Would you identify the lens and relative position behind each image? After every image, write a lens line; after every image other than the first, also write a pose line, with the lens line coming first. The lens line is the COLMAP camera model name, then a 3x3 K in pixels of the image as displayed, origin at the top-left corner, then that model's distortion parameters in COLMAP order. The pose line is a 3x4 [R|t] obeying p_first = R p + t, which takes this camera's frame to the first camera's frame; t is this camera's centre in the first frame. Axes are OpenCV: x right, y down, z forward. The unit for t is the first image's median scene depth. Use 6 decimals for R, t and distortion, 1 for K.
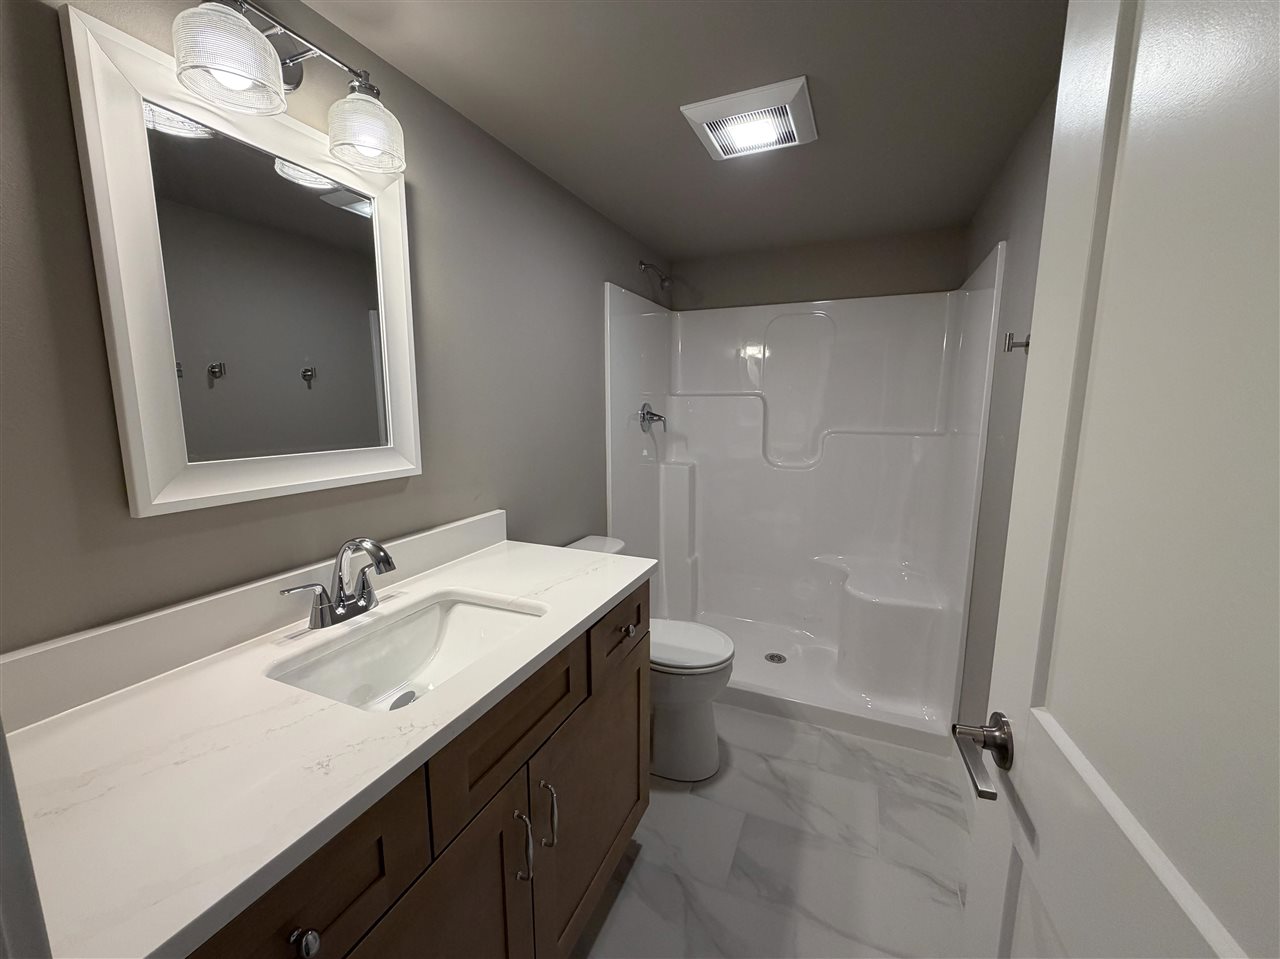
lens RADIAL K [[514.1, 0, 642.1], [0, 514.1, 478.5], [0, 0, 1]] dist [0.000760, 0.000044]
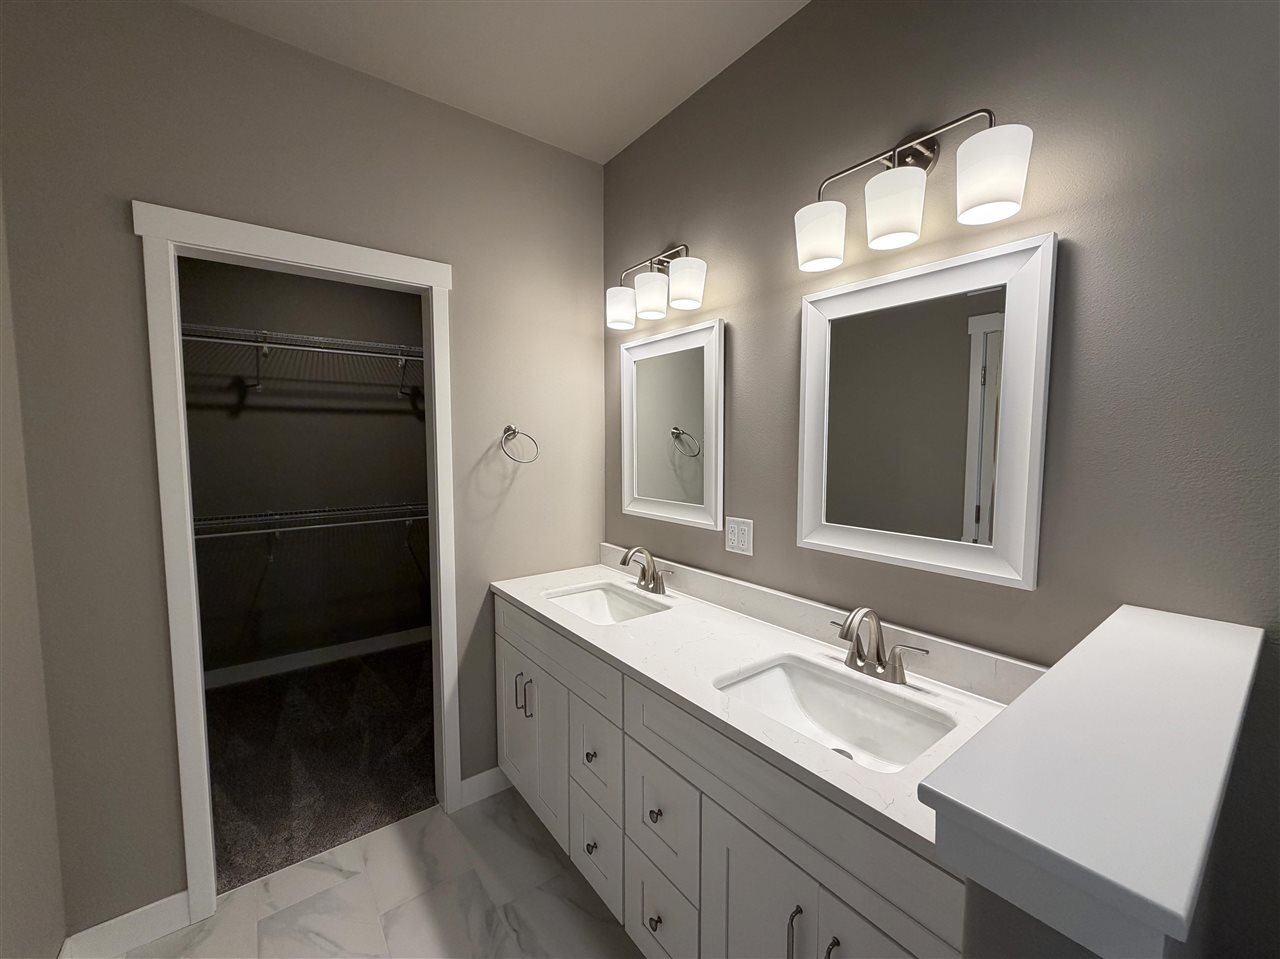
lens RADIAL K [[514.1, 0, 640.0], [0, 514.1, 482.2], [0, 0, 1]] dist [0.000760, 0.000044]
pose [[-0.484075, 0.055392, -0.873272, 0.788905], [-0.138624, 0.980536, 0.139038, -0.284237], [0.863976, 0.188361, -0.466974, 1.153630]]
